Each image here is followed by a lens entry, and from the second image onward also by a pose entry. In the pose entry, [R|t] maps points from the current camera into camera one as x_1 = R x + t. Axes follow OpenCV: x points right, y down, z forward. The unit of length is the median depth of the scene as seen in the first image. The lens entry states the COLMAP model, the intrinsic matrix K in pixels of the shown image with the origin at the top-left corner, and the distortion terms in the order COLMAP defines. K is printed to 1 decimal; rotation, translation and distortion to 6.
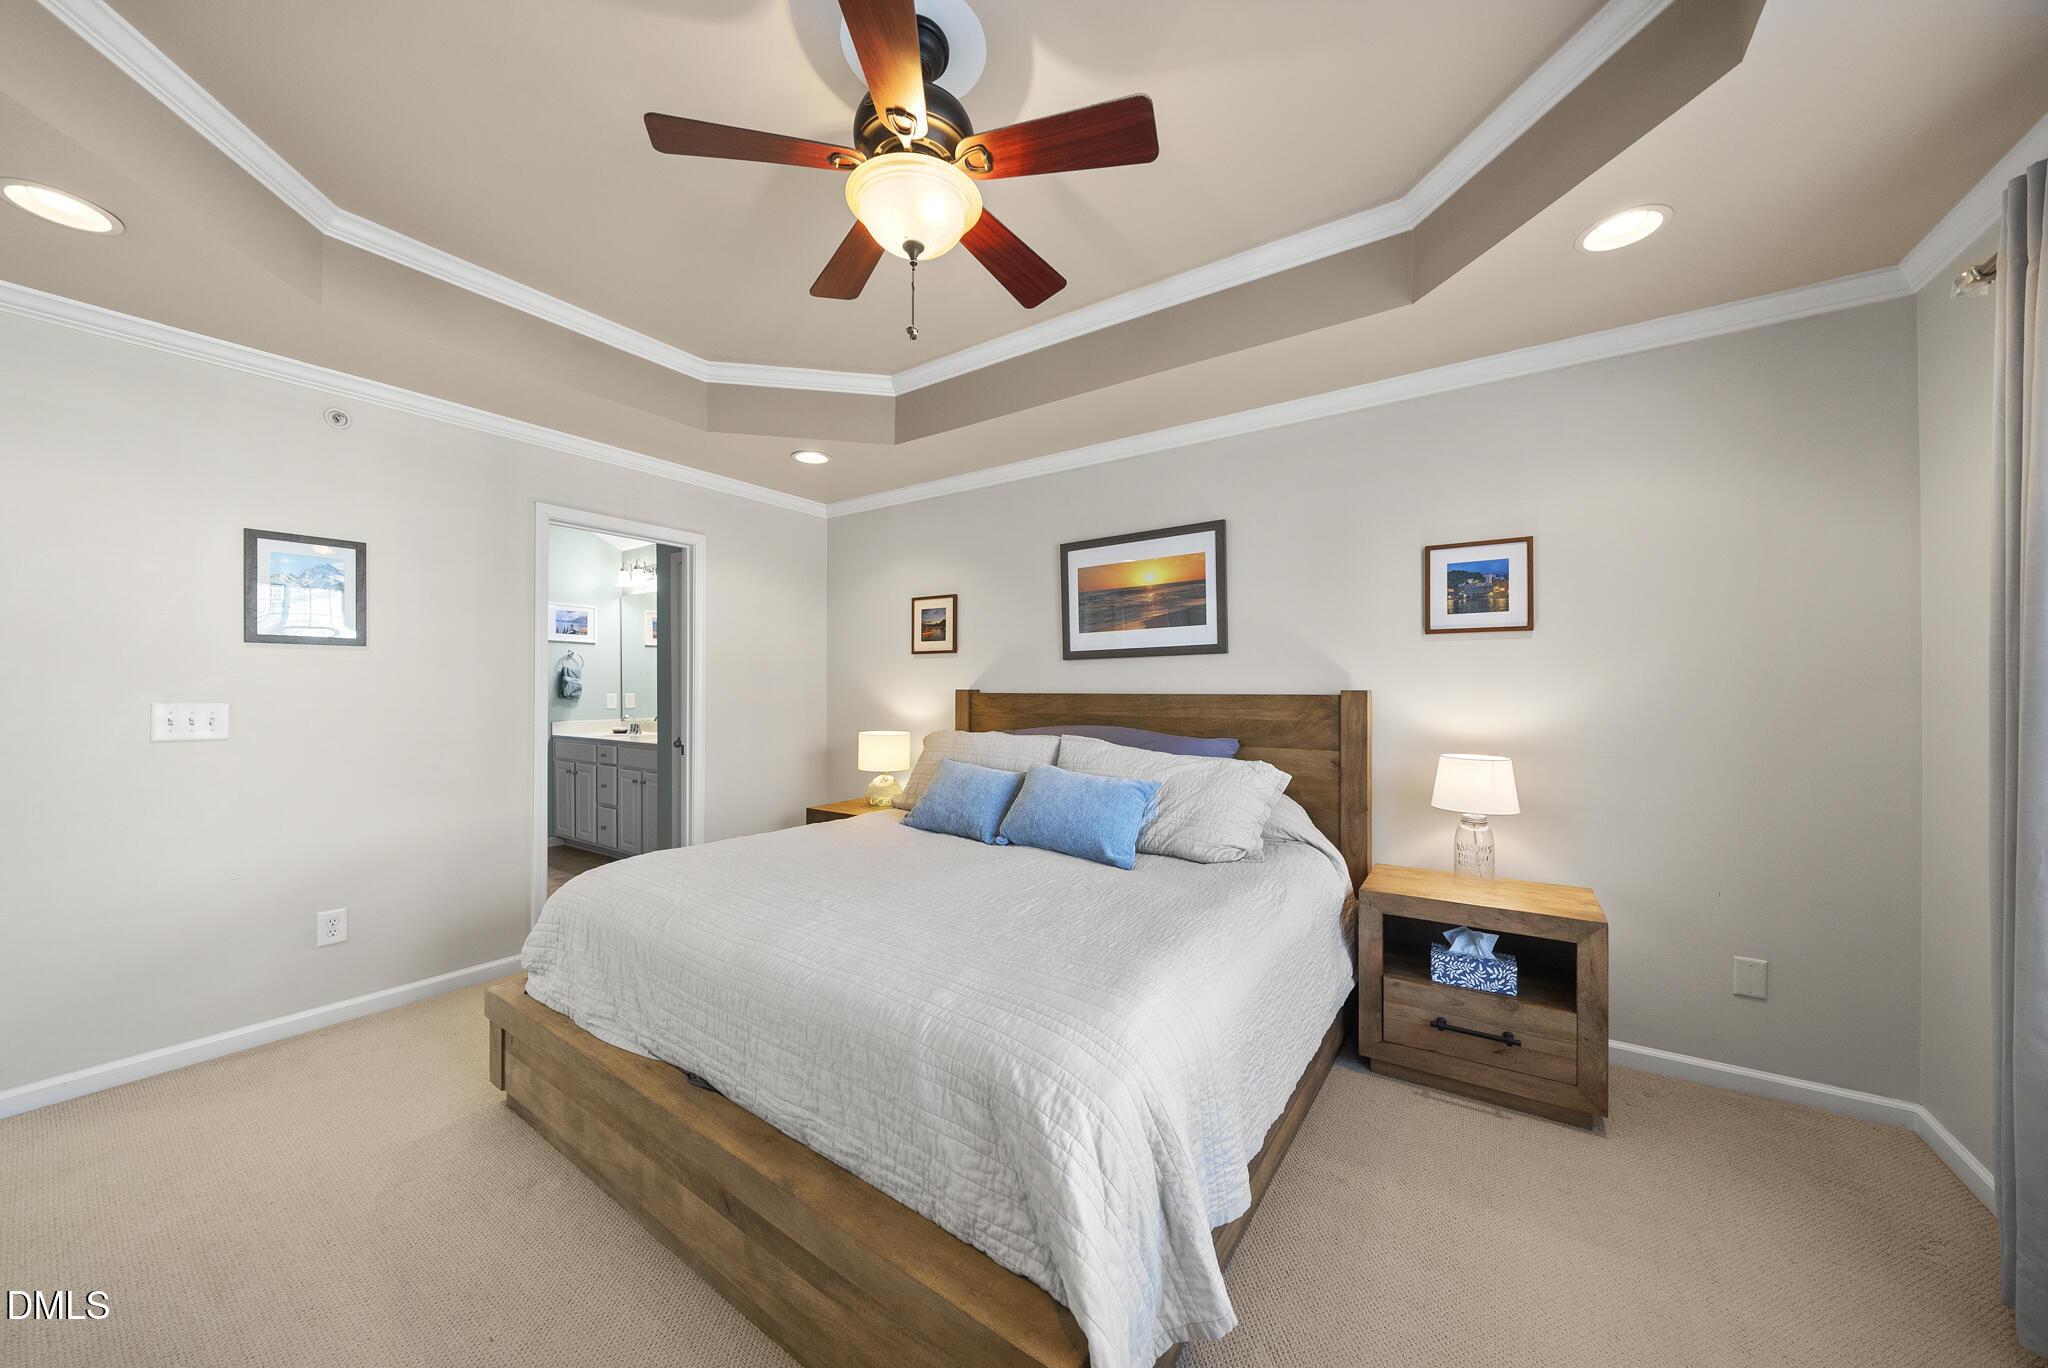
lens RADIAL K [[705.9, 0, 1024.0], [0, 705.9, 684.0], [0, 0, 1]] dist [-0.007962, 0.000189]
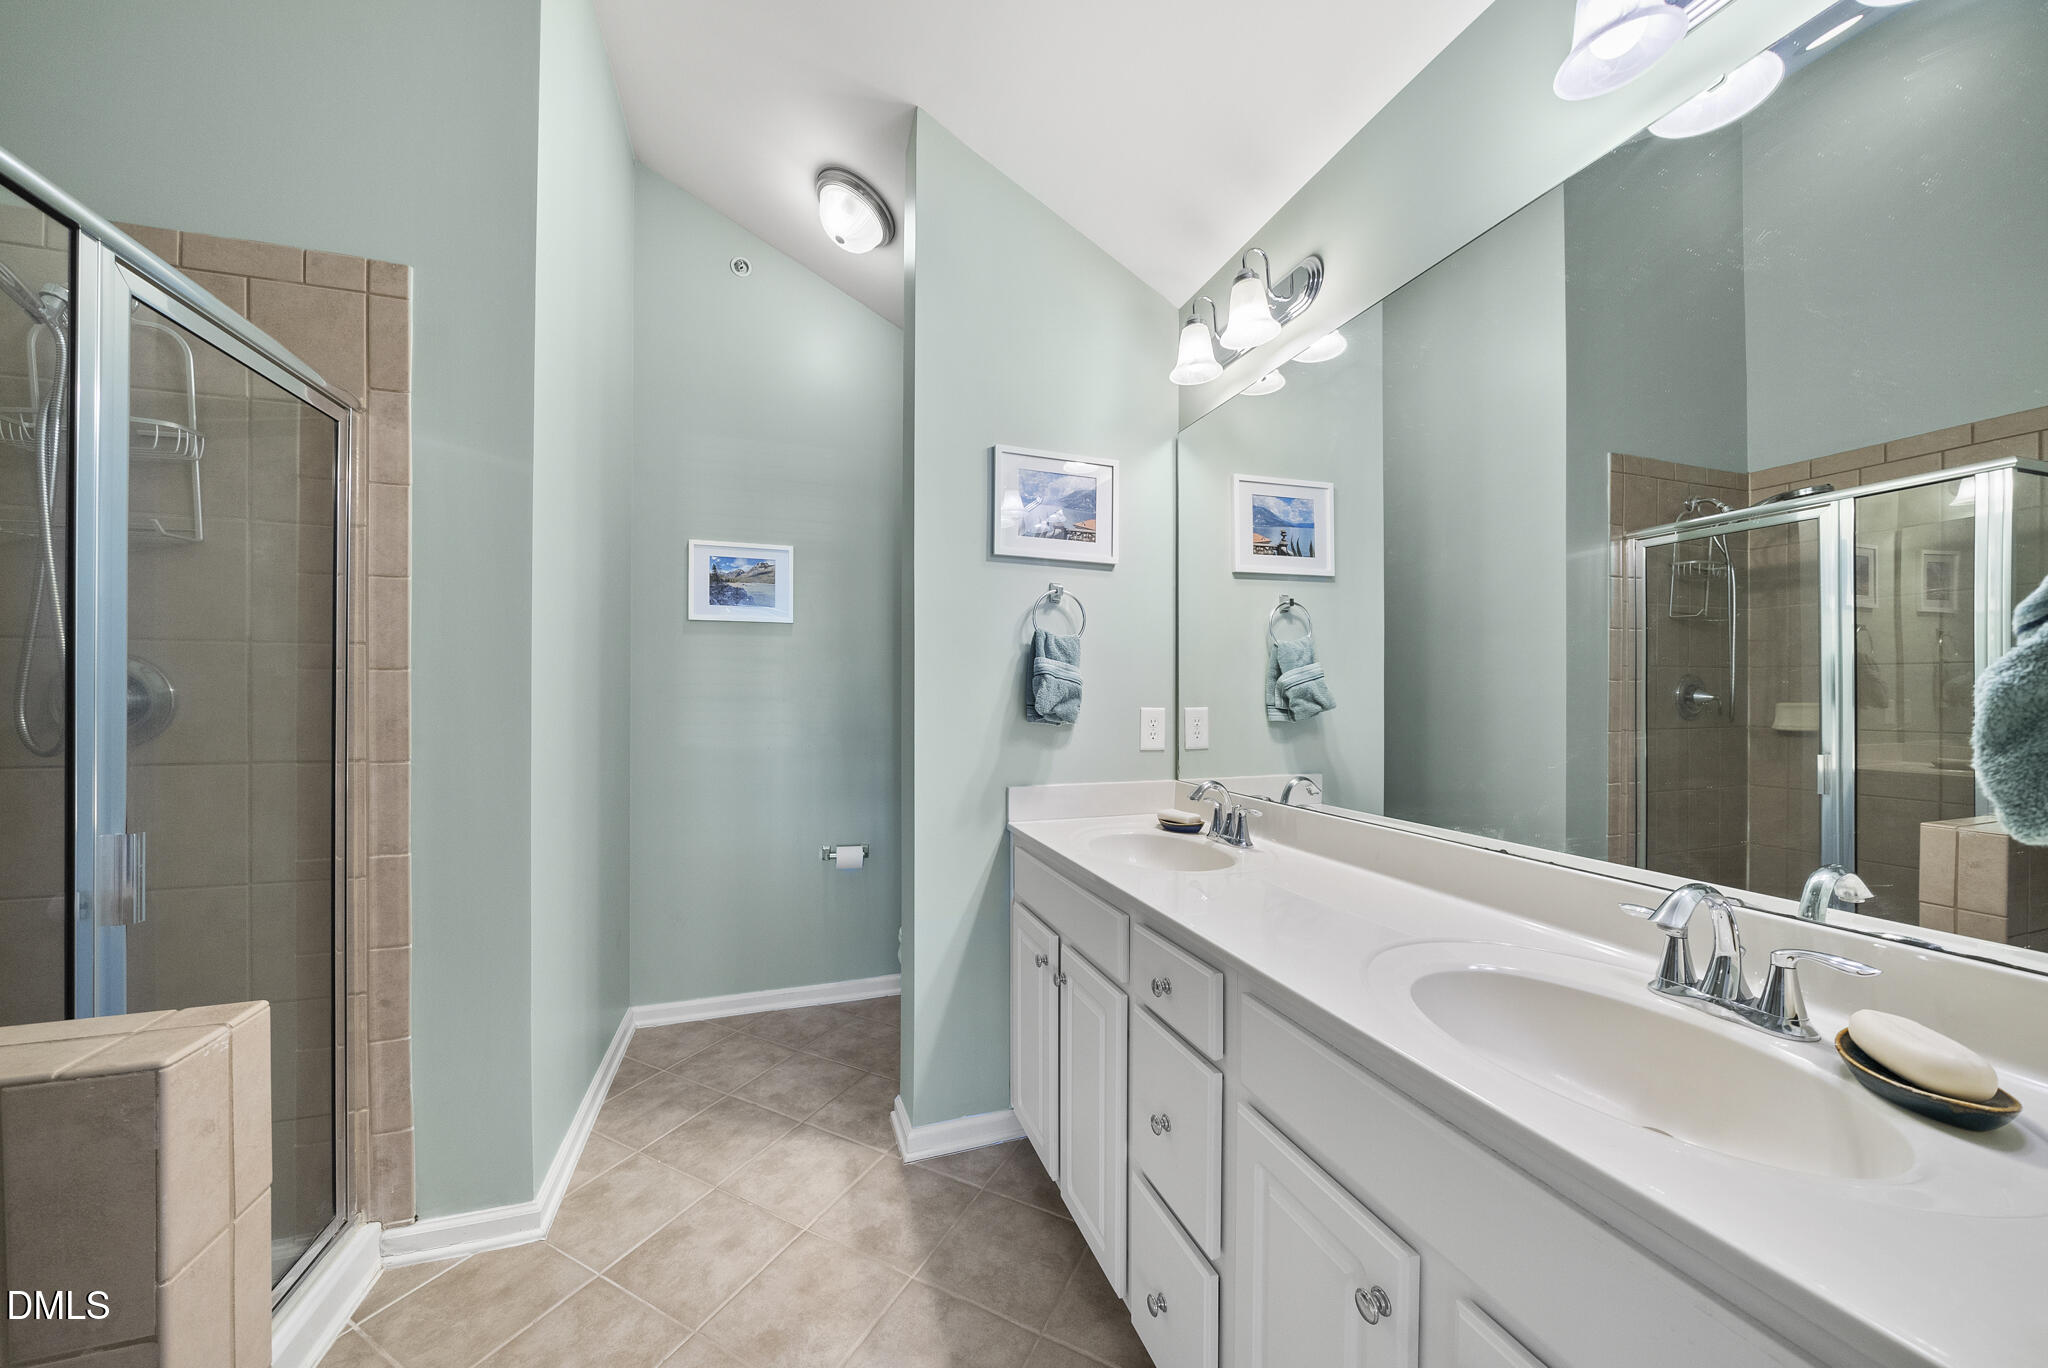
lens RADIAL K [[705.9, 0, 1024.0], [0, 705.9, 684.0], [0, 0, 1]] dist [-0.007962, 0.000189]
pose [[0.795099, 0.002270, -0.606475, -0.441953], [-0.005526, 0.999979, -0.003501, 0.003625], [0.606454, 0.006134, 0.795095, 0.709729]]
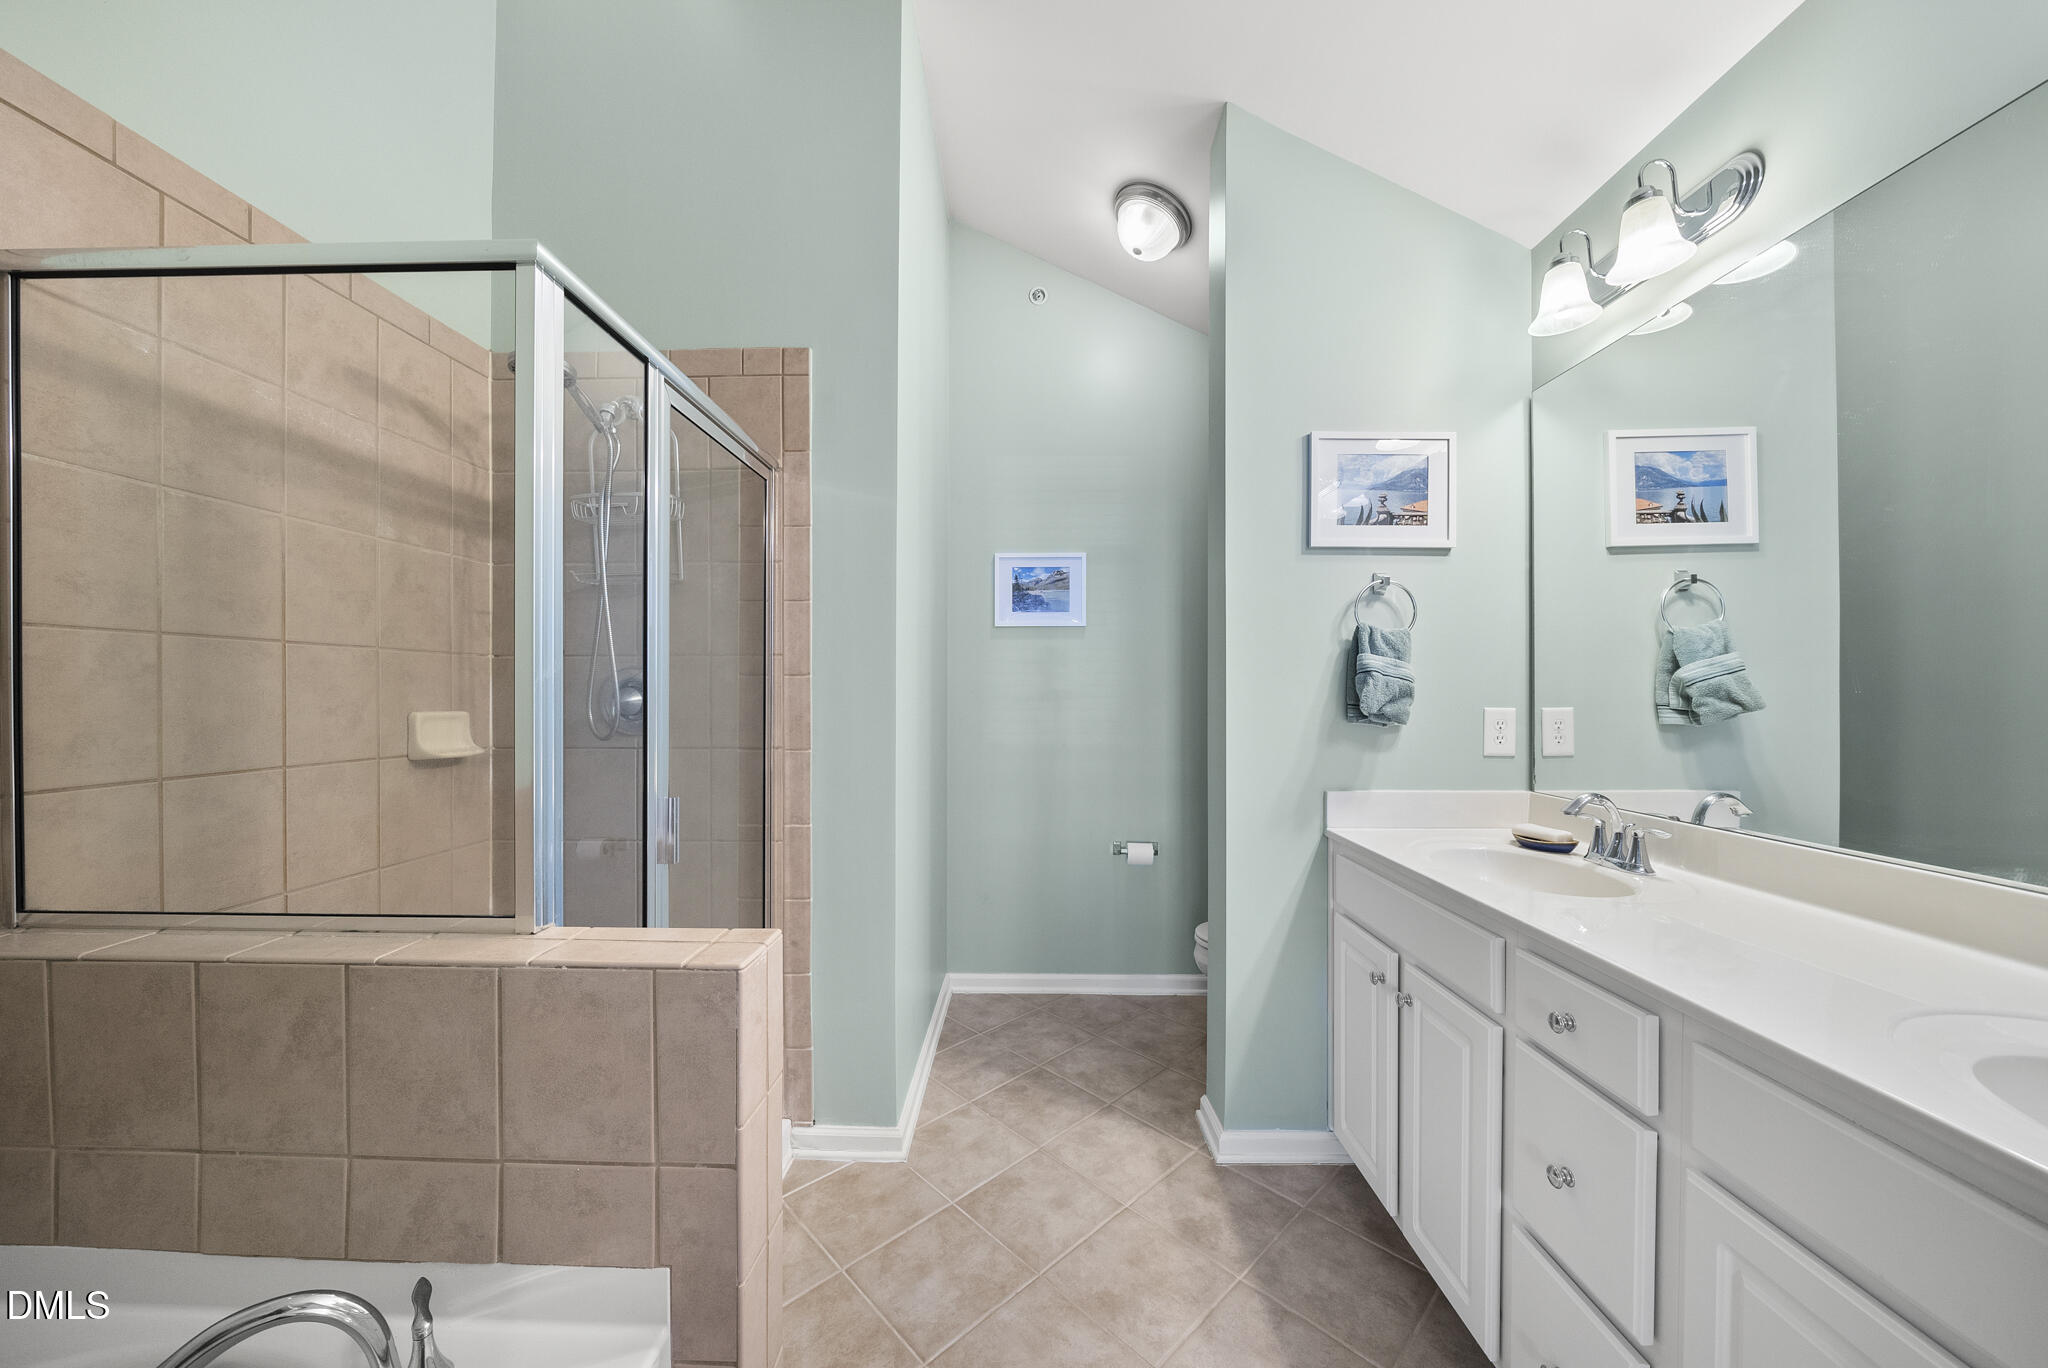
lens RADIAL K [[714.1, 0, 1024.0], [0, 714.1, 684.0], [0, 0, 1]] dist [-0.007259, -0.000231]
pose [[0.540144, -0.003016, -0.841567, -0.454797], [0.002589, 0.999995, -0.001922, 0.003466], [0.841568, -0.001140, 0.540149, 0.682086]]
